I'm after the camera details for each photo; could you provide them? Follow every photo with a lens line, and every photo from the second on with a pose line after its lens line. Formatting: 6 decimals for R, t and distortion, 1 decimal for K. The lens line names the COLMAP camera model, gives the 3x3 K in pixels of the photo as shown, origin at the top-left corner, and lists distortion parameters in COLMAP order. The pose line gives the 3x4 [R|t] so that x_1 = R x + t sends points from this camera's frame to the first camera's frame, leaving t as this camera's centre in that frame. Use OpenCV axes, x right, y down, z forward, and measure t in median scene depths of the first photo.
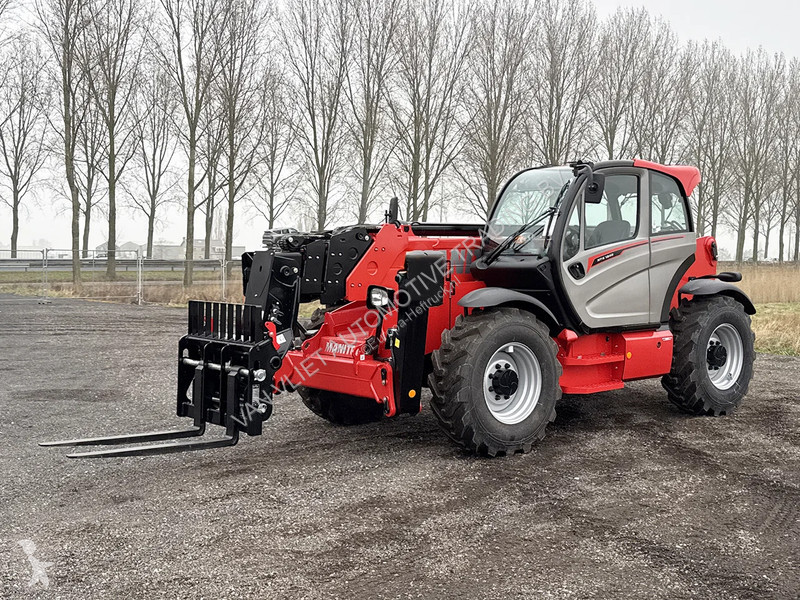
lens RADIAL K [[1119.5, 0, 400.0], [0, 1119.5, 300.0], [0, 0, 1]] dist [0.023325, -0.023827]
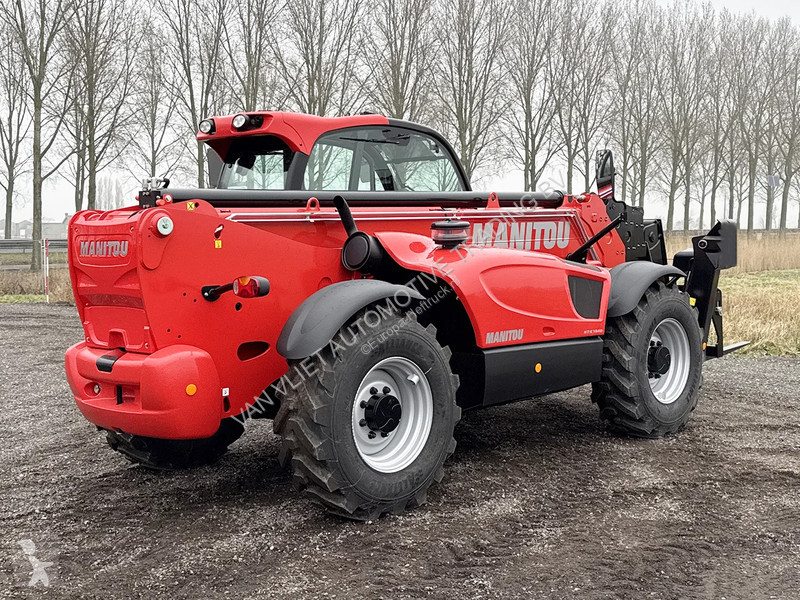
lens RADIAL K [[1119.5, 0, 400.0], [0, 1119.5, 300.0], [0, 0, 1]] dist [0.023325, -0.023827]
pose [[0.997609, -0.019121, 0.066420, 0.024067], [0.017230, 0.999433, 0.028928, -0.009020], [-0.066935, -0.027715, 0.997372, 0.110974]]
